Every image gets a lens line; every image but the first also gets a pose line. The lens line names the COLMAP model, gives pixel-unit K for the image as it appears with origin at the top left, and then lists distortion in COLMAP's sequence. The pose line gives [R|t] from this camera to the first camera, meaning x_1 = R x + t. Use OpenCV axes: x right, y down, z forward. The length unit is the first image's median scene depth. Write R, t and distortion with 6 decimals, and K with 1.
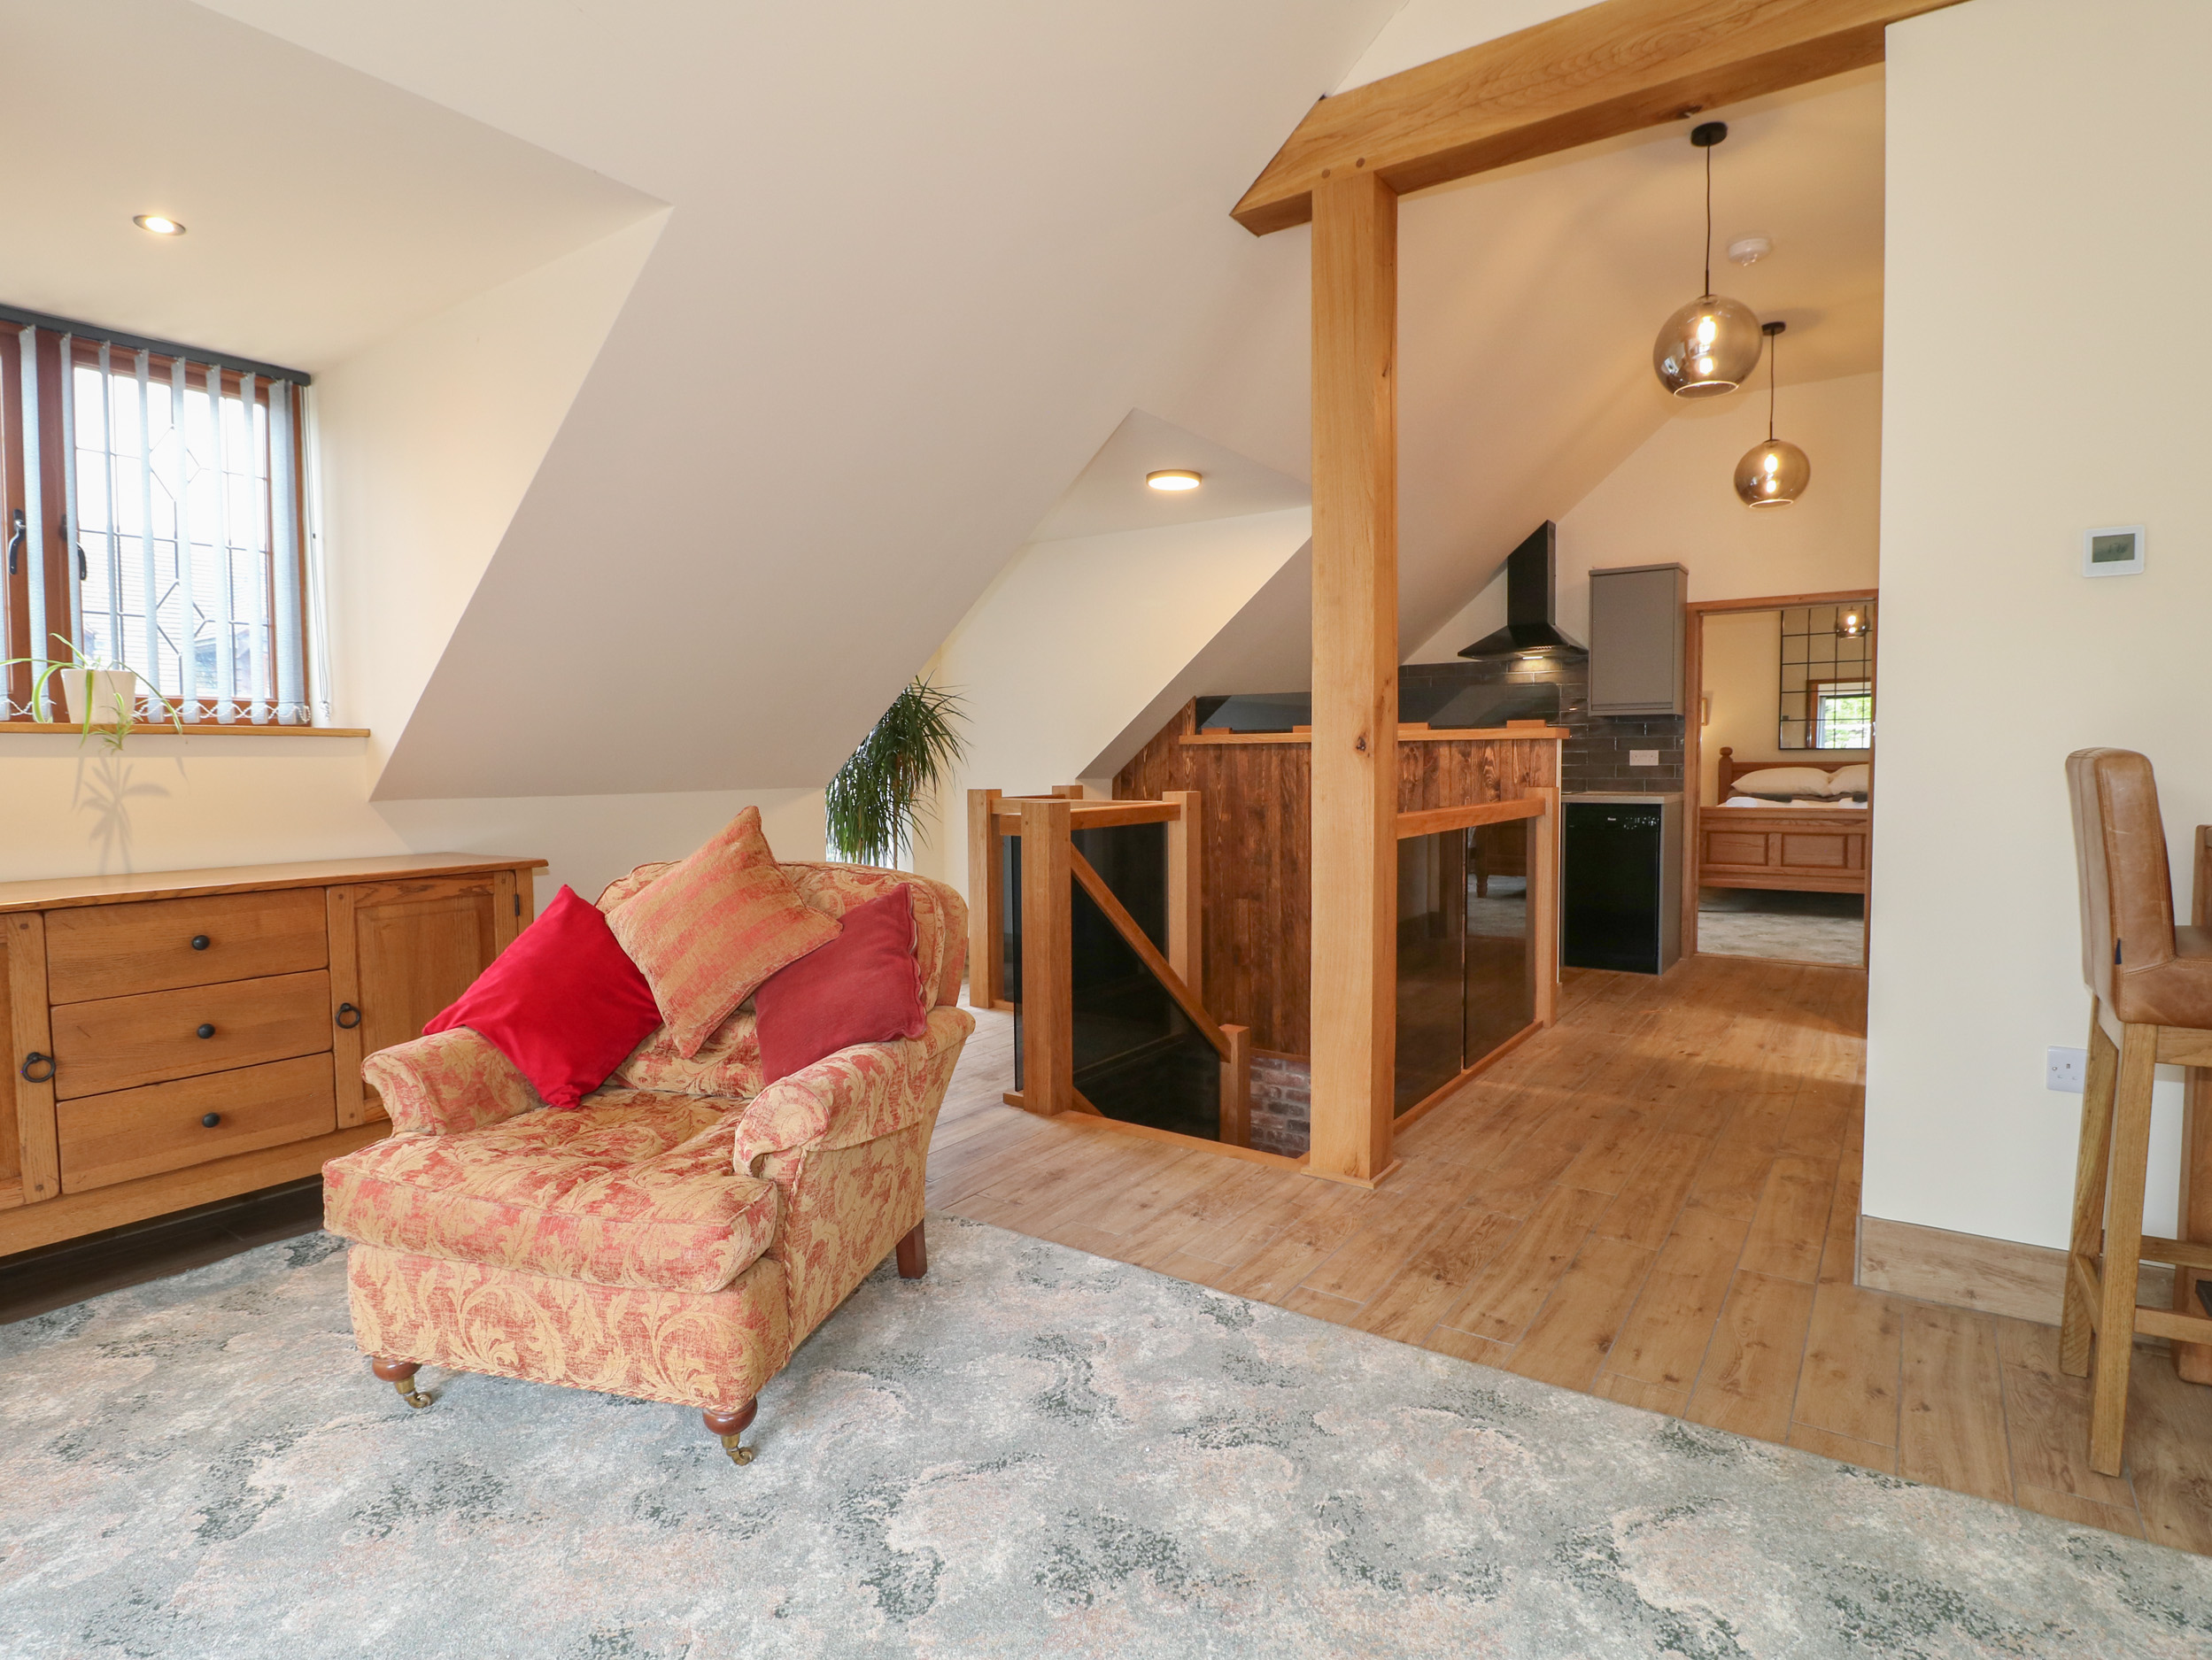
lens RADIAL K [[1143.7, 0, 1110.3], [0, 1143.7, 819.4], [0, 0, 1]] dist [0.003388, -0.017018]
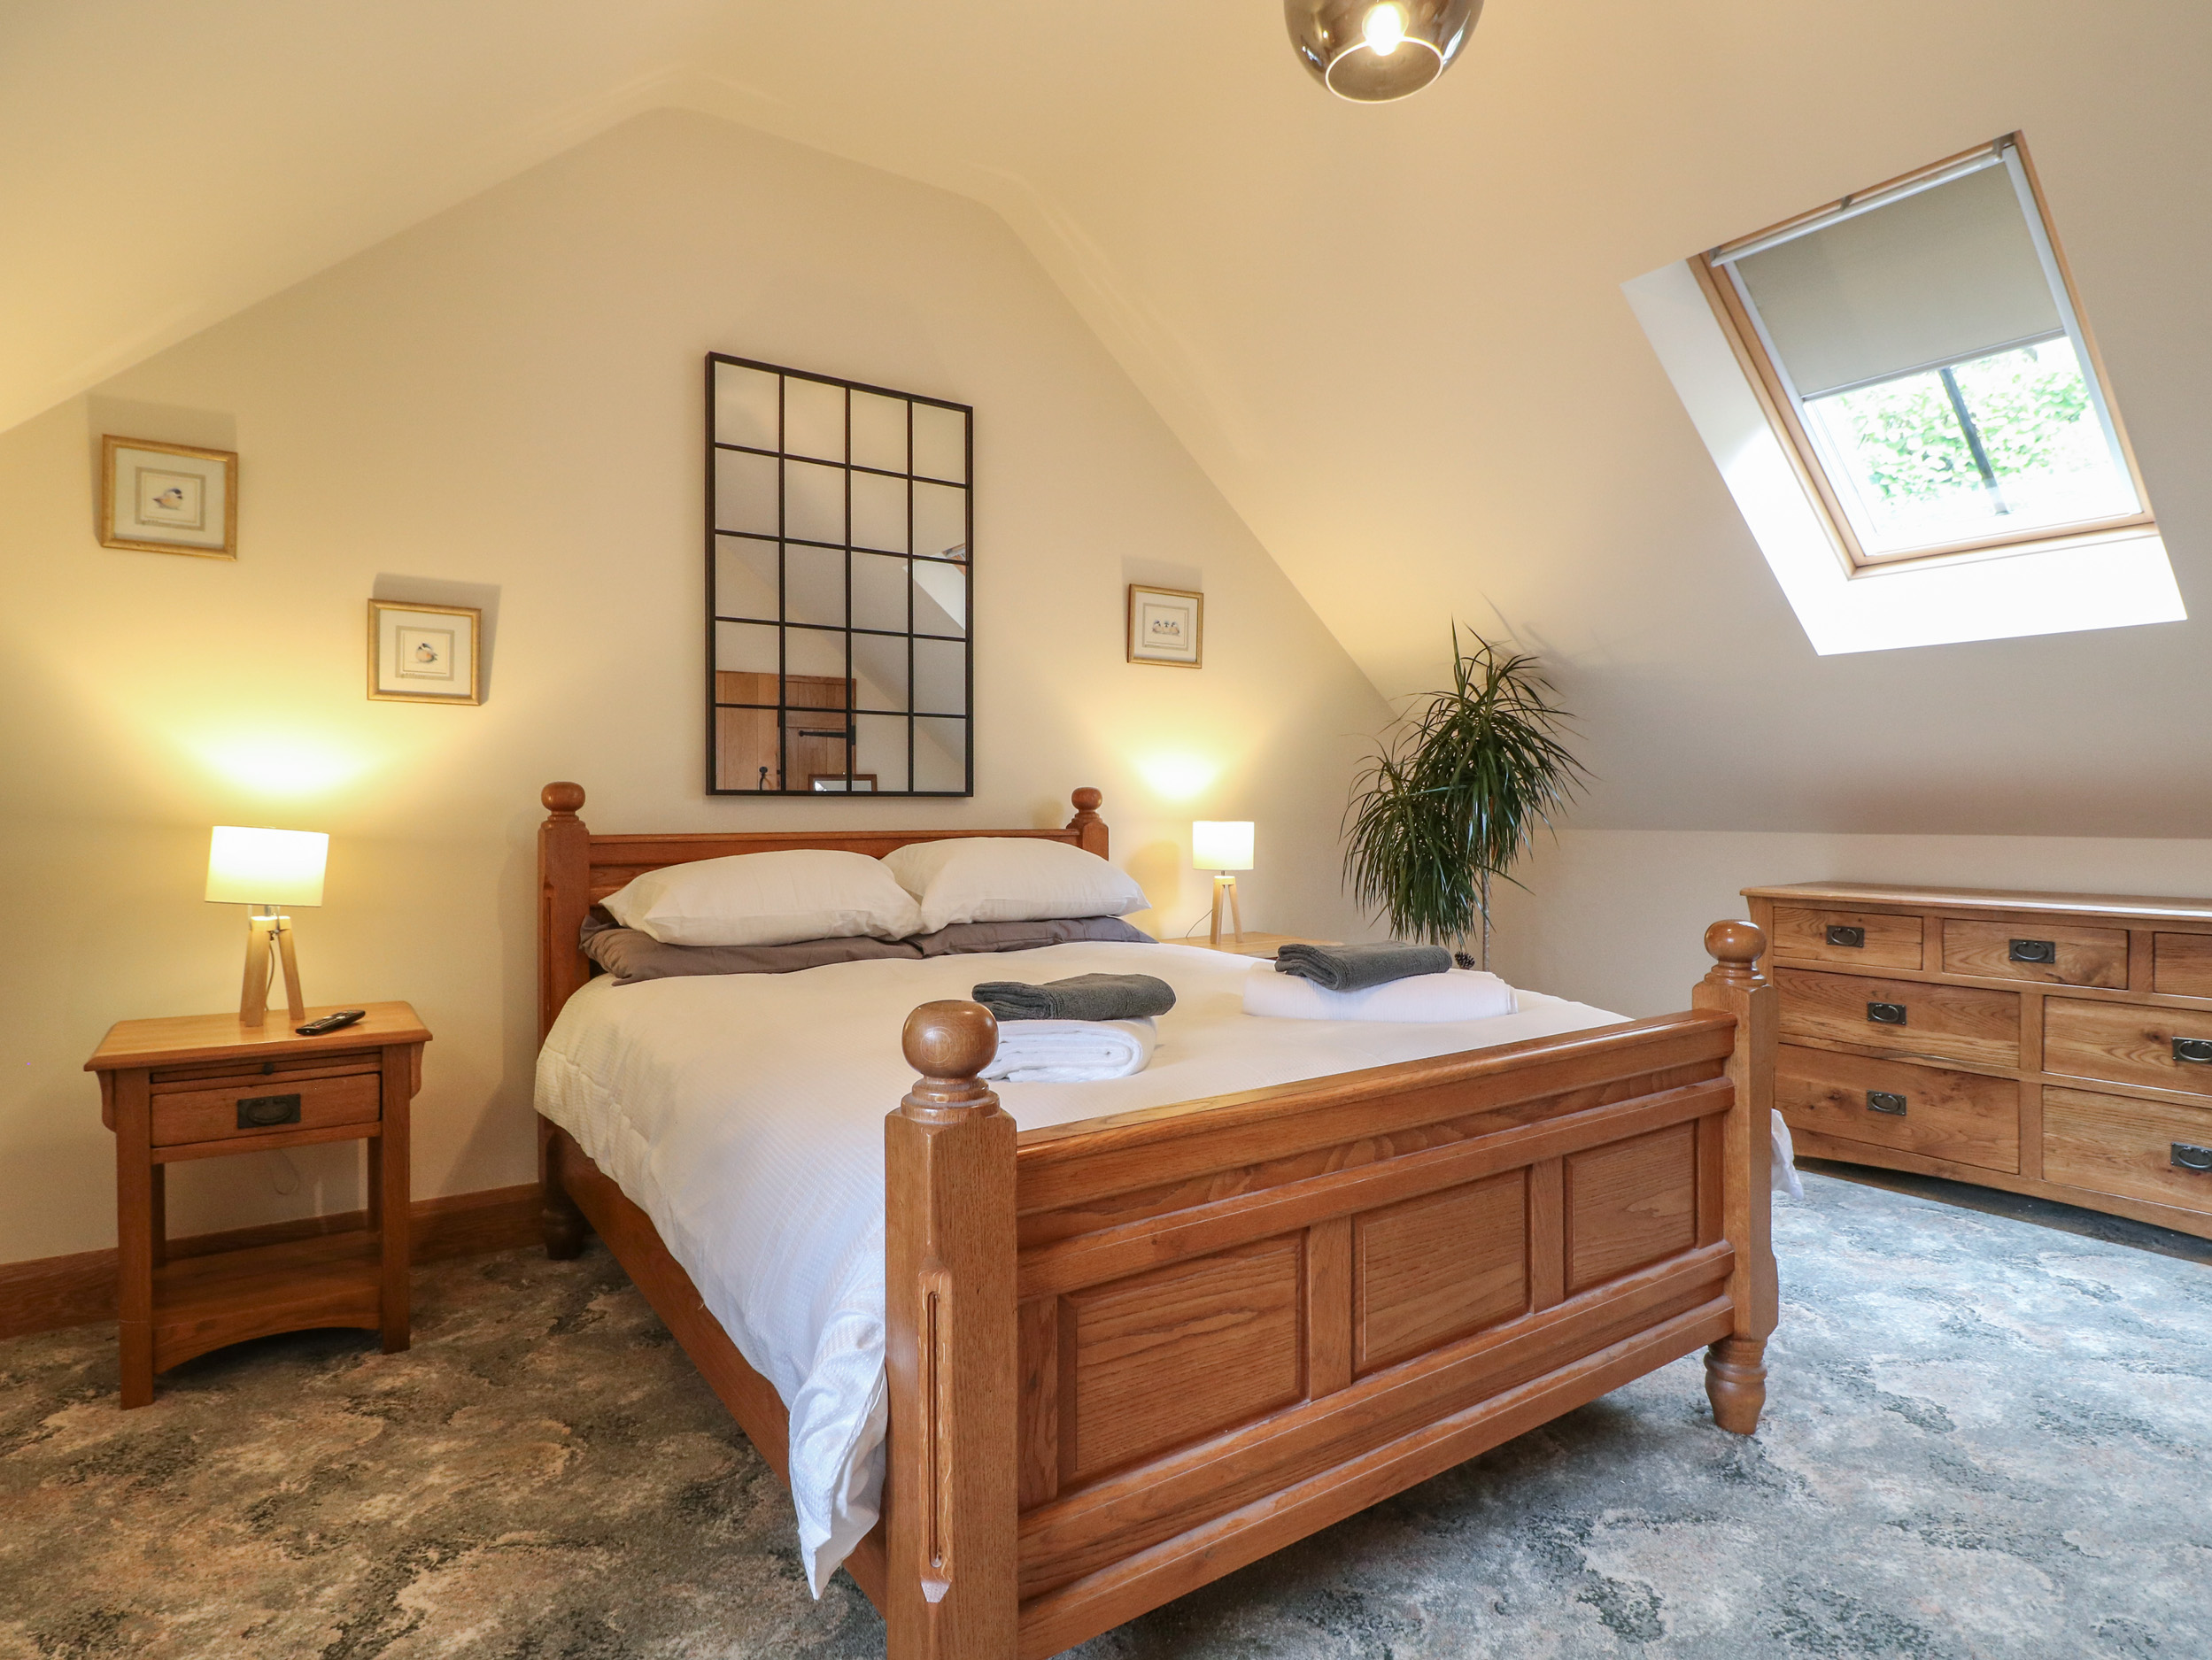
lens RADIAL K [[1201.3, 0, 1098.0], [0, 1201.3, 820.6], [0, 0, 1]] dist [0.004646, -0.012255]
pose [[0.354832, -0.002101, 0.934928, 0.631435], [0.048055, 0.998717, -0.015993, -0.088096], [-0.933694, 0.050603, 0.354477, 1.594763]]
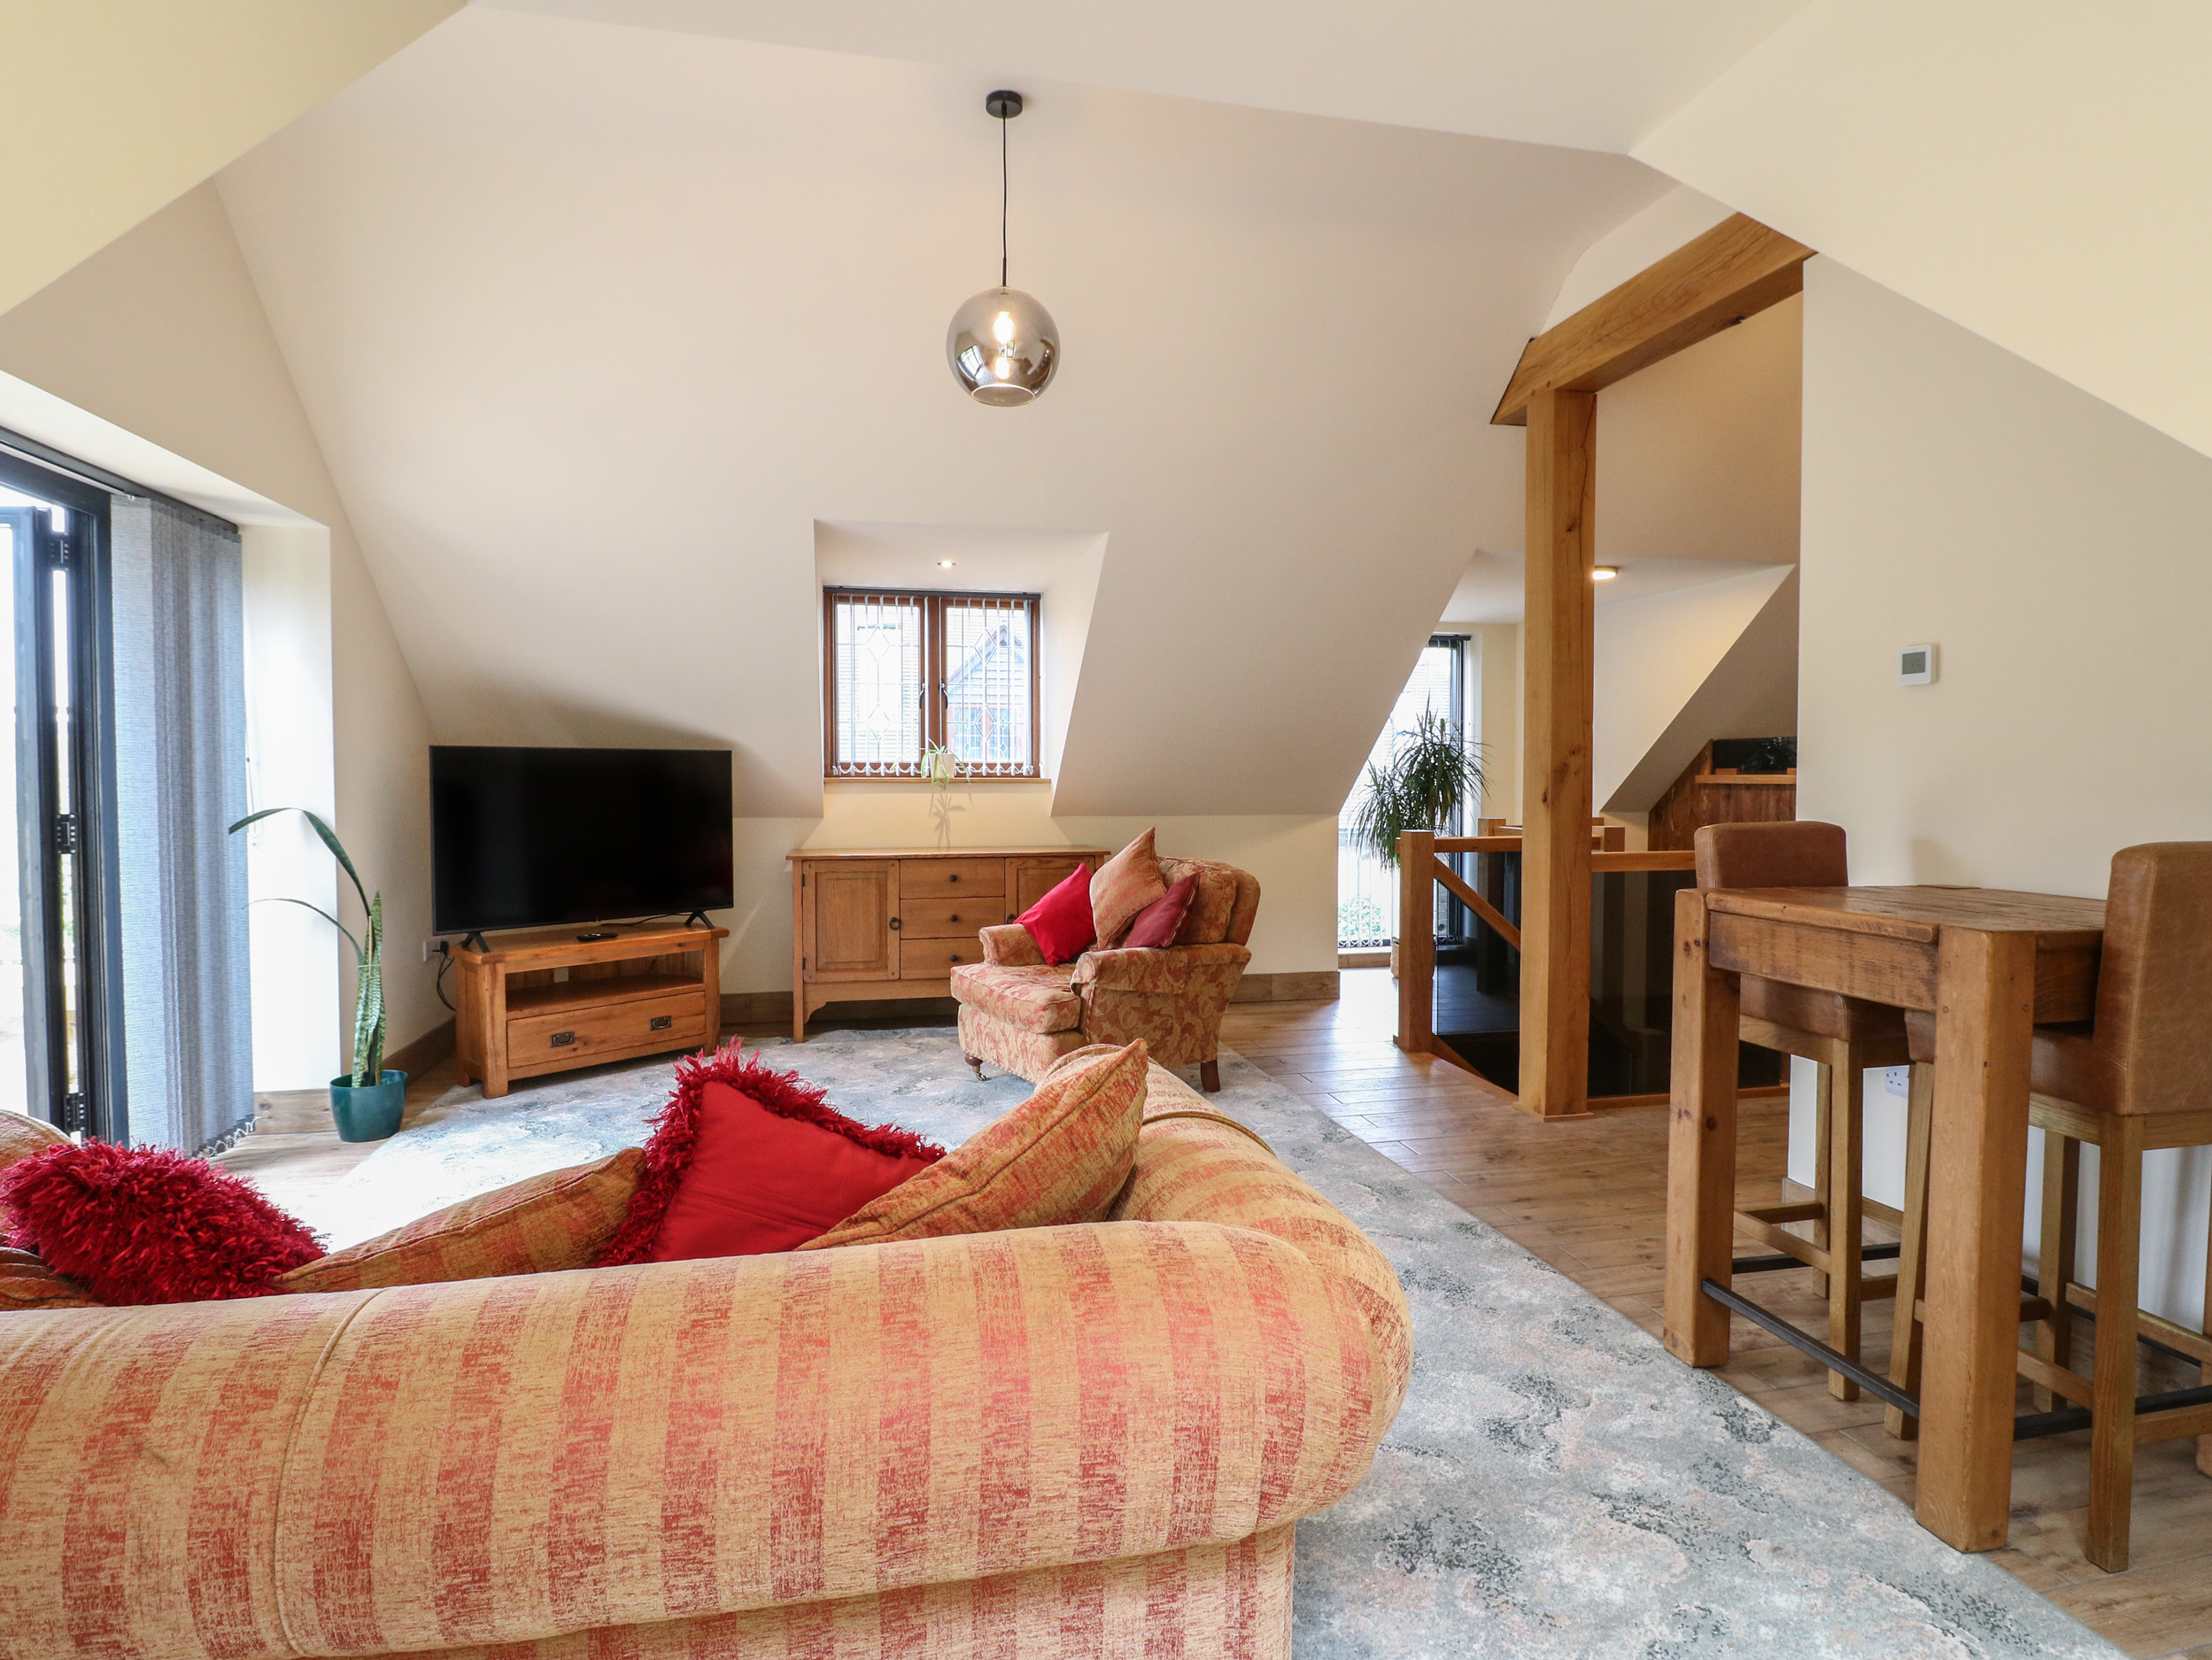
lens RADIAL K [[1173.9, 0, 1117.4], [0, 1173.9, 819.8], [0, 0, 1]] dist [-0.002906, -0.000975]
pose [[0.738895, 0.033011, -0.673011, 0.492520], [-0.040952, 0.999153, 0.004046, -0.014859], [0.672575, 0.024572, 0.739621, -0.246487]]
